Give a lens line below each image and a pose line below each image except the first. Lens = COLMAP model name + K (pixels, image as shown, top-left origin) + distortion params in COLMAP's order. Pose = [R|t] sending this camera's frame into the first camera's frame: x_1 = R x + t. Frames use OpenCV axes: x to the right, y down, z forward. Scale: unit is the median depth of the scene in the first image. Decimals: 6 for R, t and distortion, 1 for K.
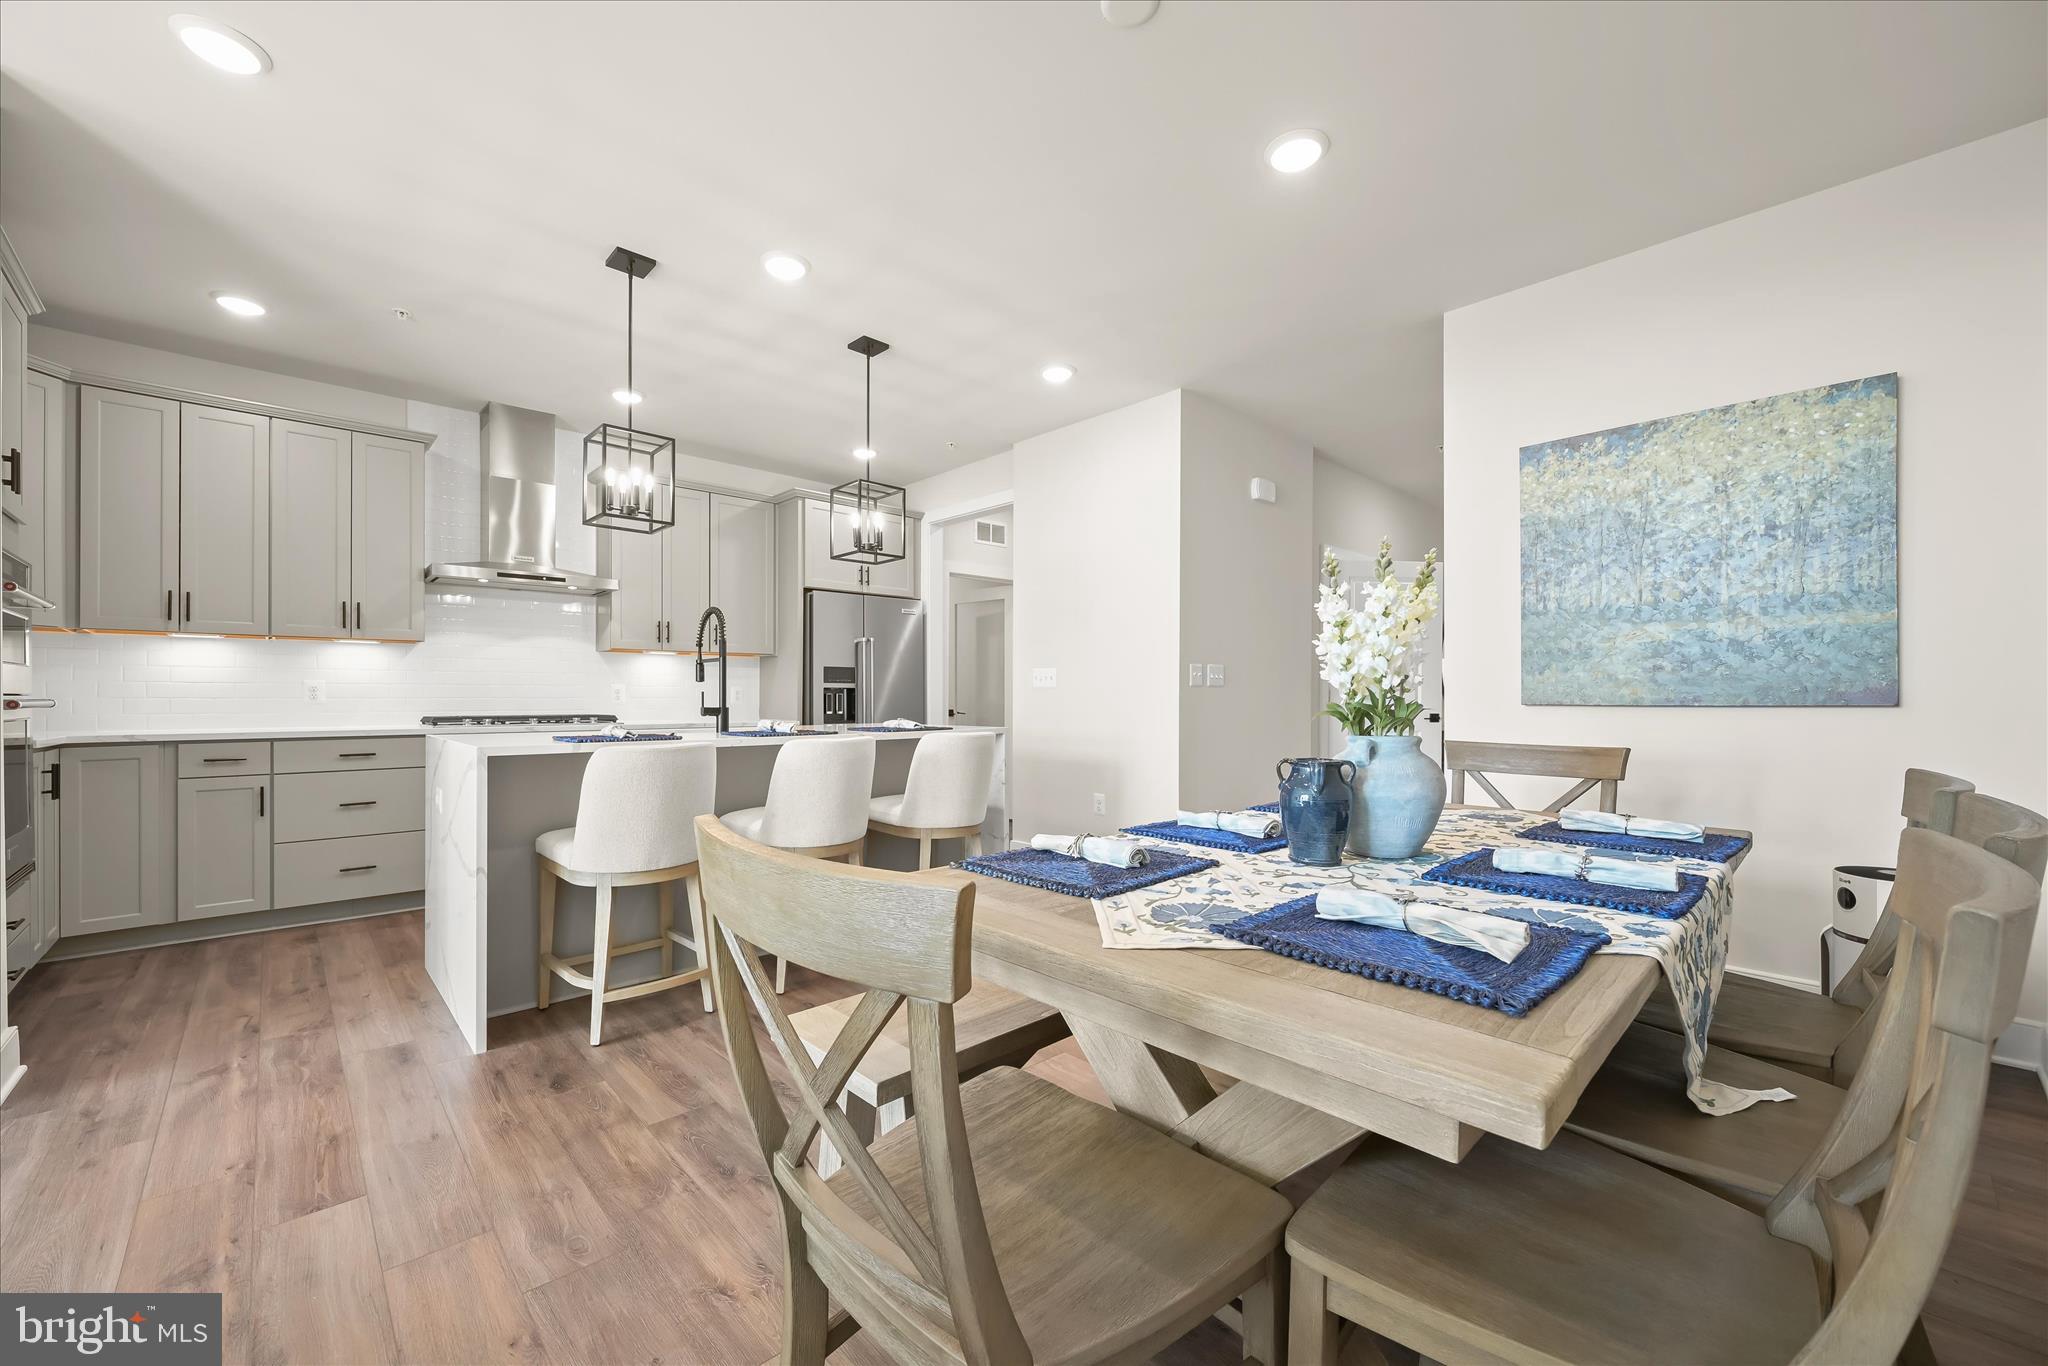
lens RADIAL K [[802.7, 0, 1011.9], [0, 802.7, 686.7], [0, 0, 1]] dist [-0.003357, 0.000057]
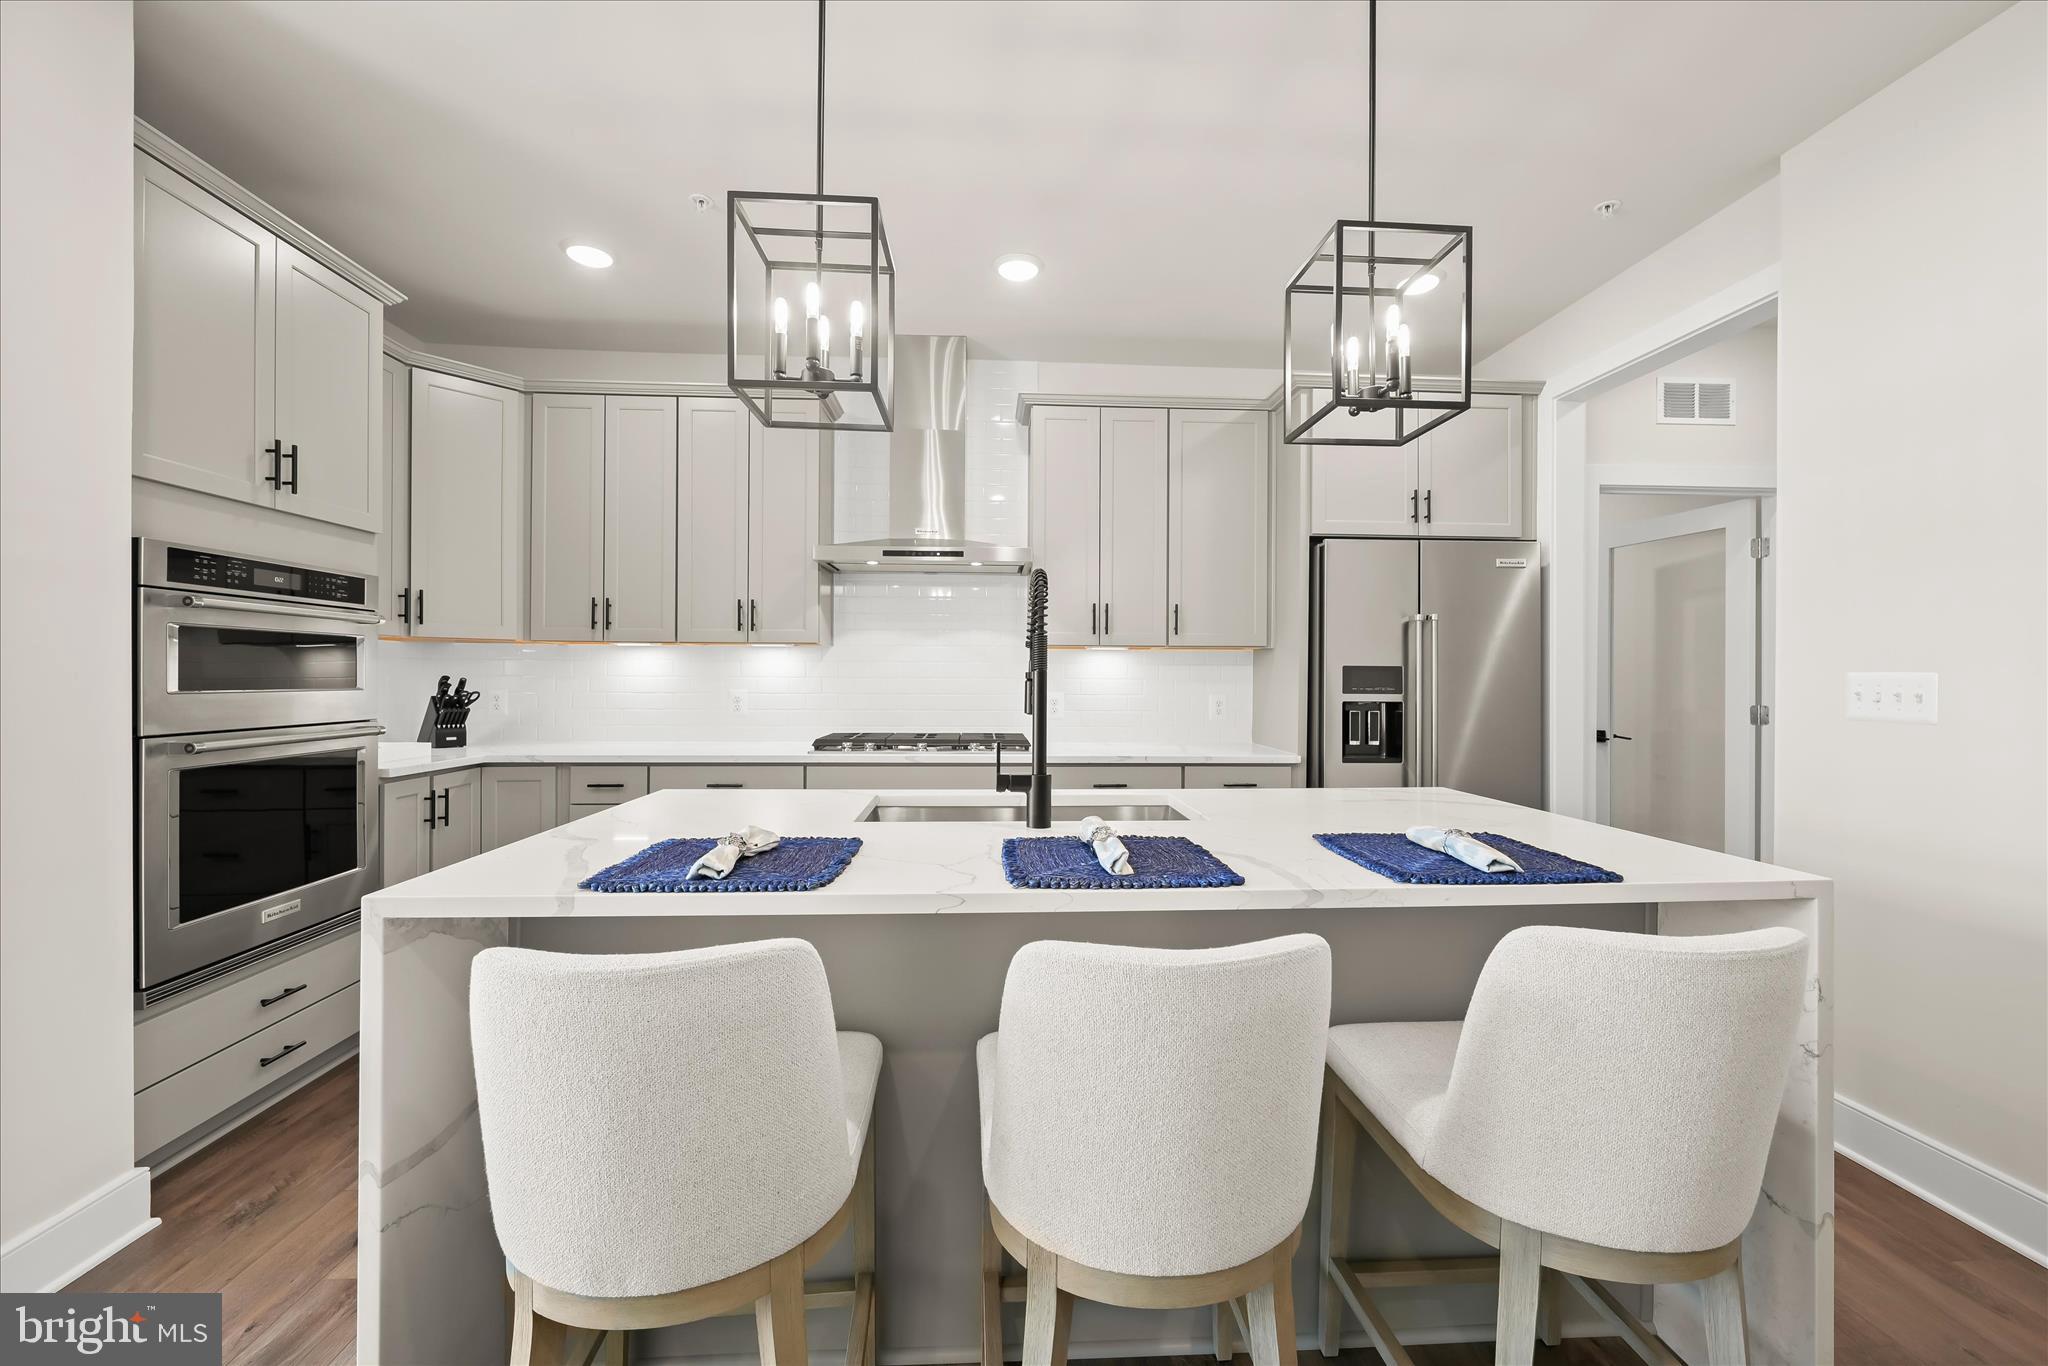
lens RADIAL K [[824.9, 0, 1024.0], [0, 824.9, 683.0], [0, 0, 1]] dist [-0.002719, 0.000241]
pose [[0.777748, 0.007118, -0.628536, -0.044903], [0.003288, 0.999876, 0.015391, -0.029470], [0.628568, -0.014037, 0.777628, 0.489598]]
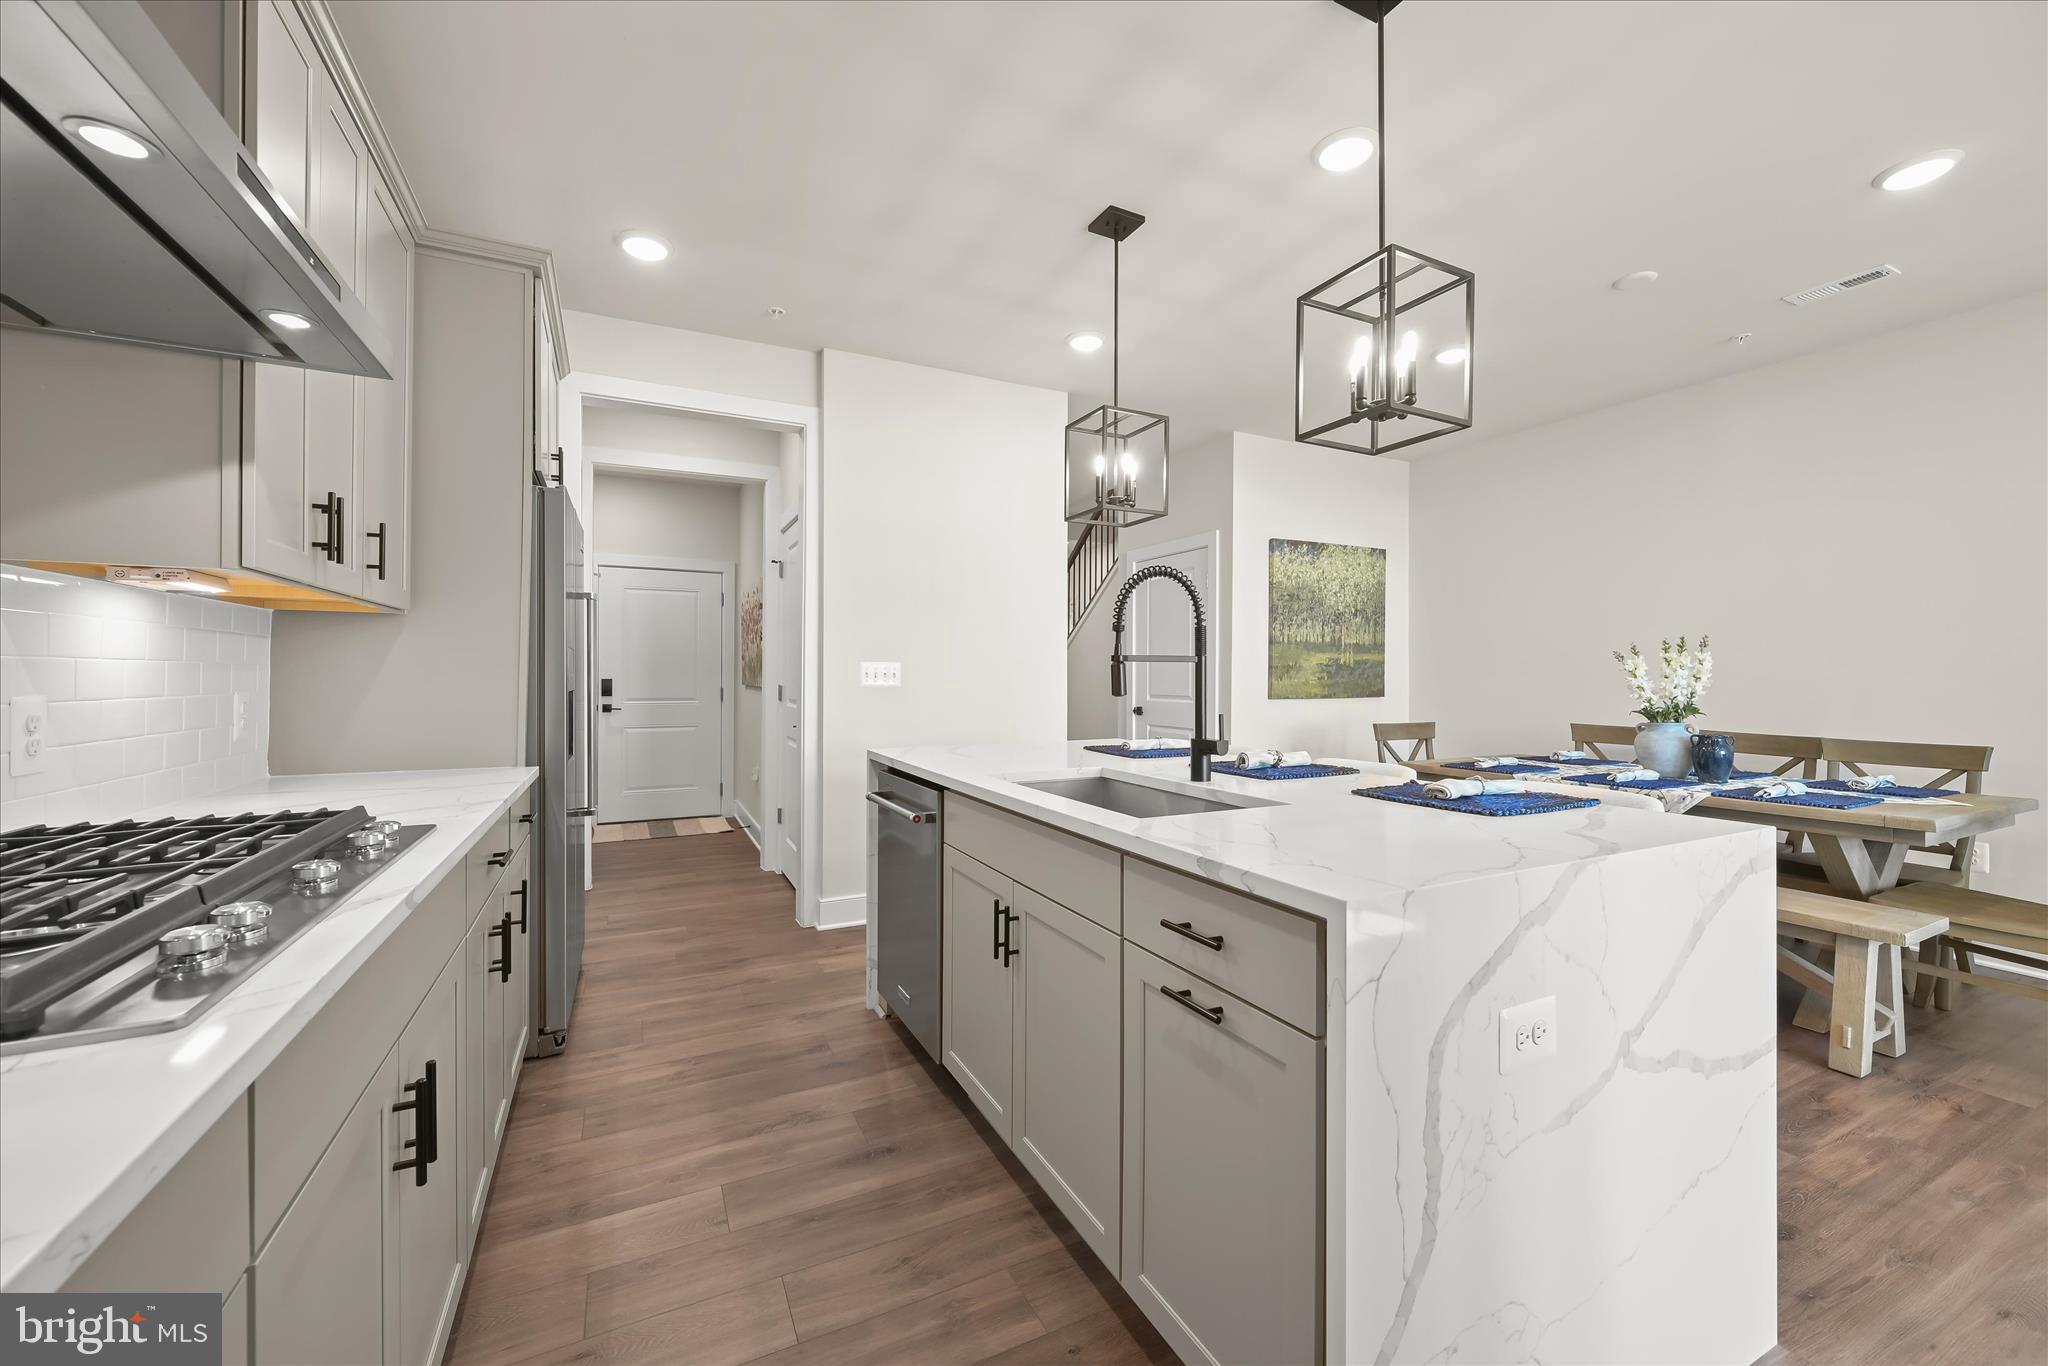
lens RADIAL K [[802.0, 0, 1023.9], [0, 802.0, 671.2], [0, 0, 1]] dist [-0.002963, 0.000046]
pose [[0.285438, 0.005219, 0.958383, -0.756689], [-0.014116, 0.999900, -0.001241, -0.017628], [-0.958293, -0.013174, 0.285483, 0.741775]]
